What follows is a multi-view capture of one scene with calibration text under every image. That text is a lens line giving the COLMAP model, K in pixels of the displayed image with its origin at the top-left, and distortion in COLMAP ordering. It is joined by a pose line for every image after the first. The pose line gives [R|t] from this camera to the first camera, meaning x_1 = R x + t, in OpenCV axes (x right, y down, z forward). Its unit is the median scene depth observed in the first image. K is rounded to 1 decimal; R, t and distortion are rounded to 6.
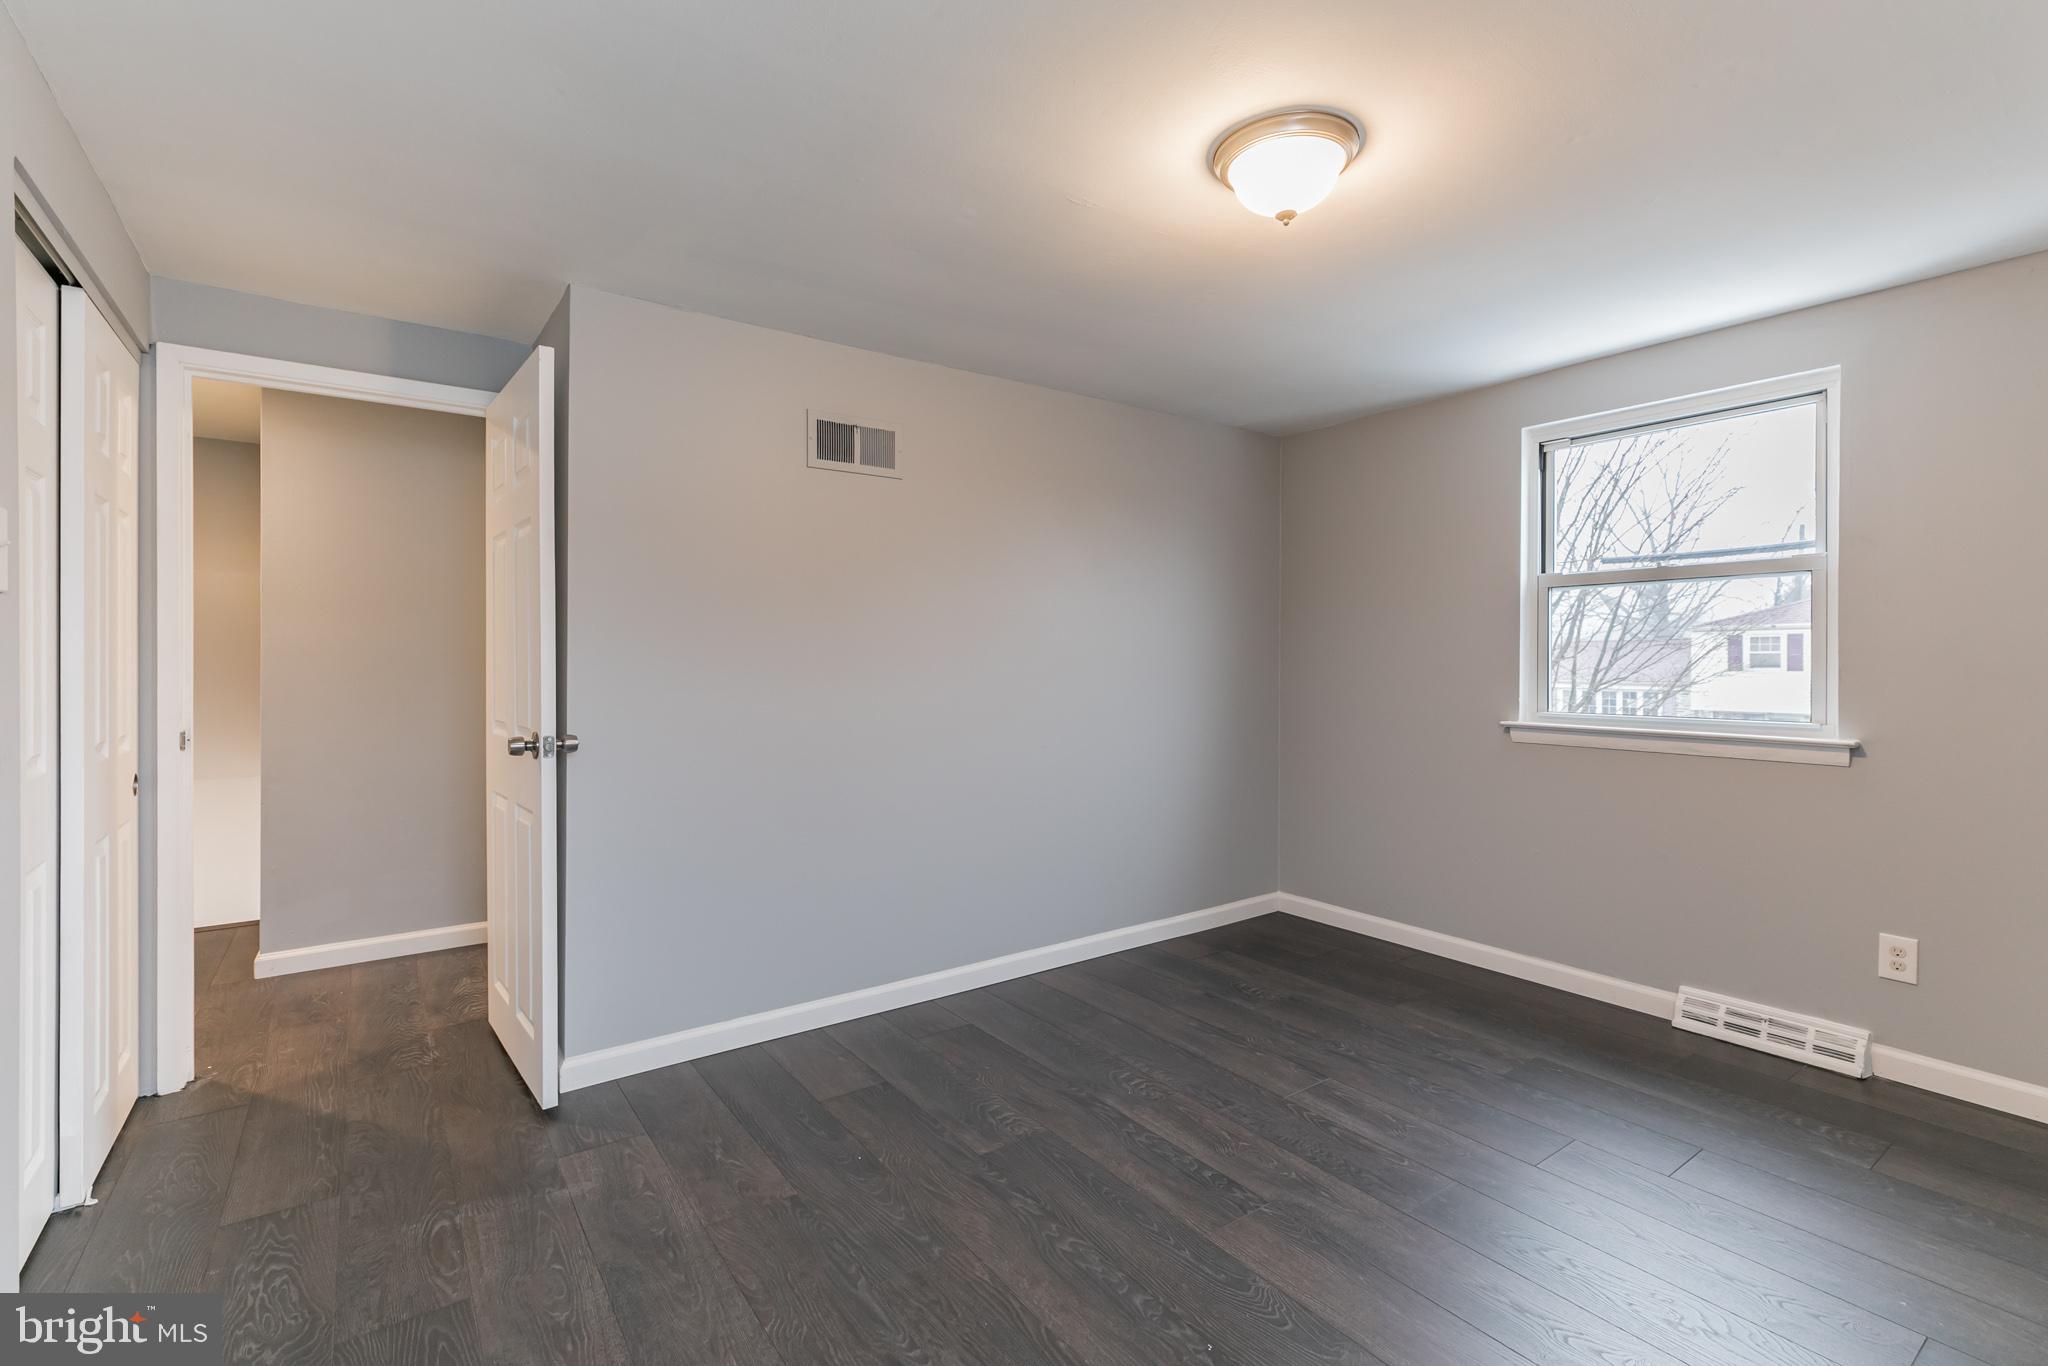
lens RADIAL K [[930.3, 0, 1021.8], [0, 930.3, 668.4], [0, 0, 1]] dist [-0.000400, -0.000126]
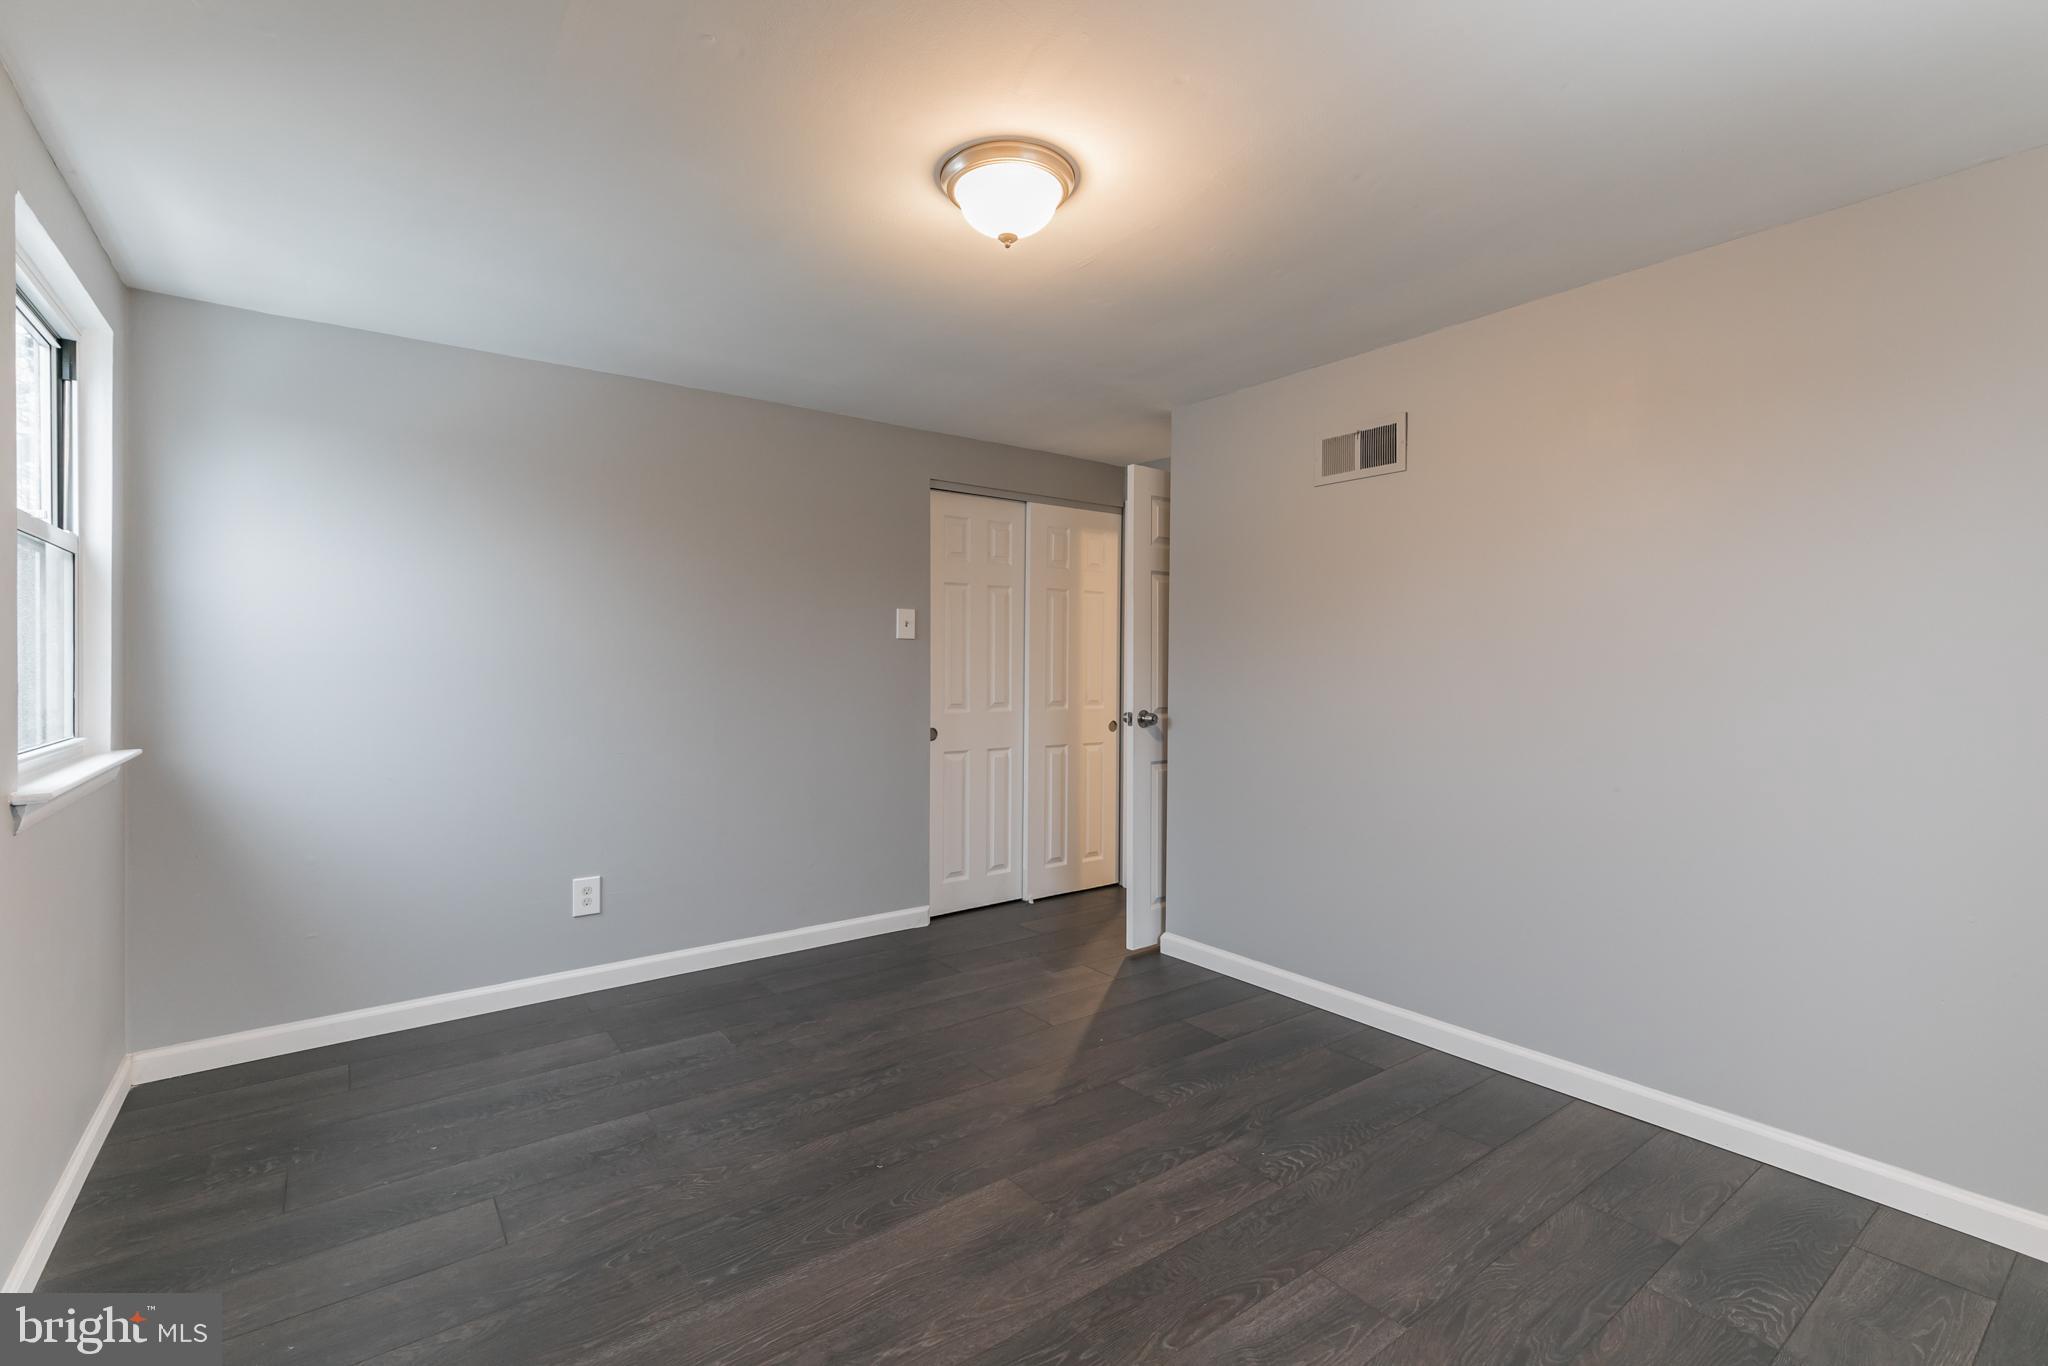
lens RADIAL K [[930.3, 0, 1021.8], [0, 930.3, 668.4], [0, 0, 1]] dist [-0.000400, -0.000126]
pose [[0.003848, 0.005988, -0.999975, 1.028539], [-0.012793, 0.999901, 0.005938, -0.007375], [0.999911, 0.012770, 0.003925, 0.785900]]
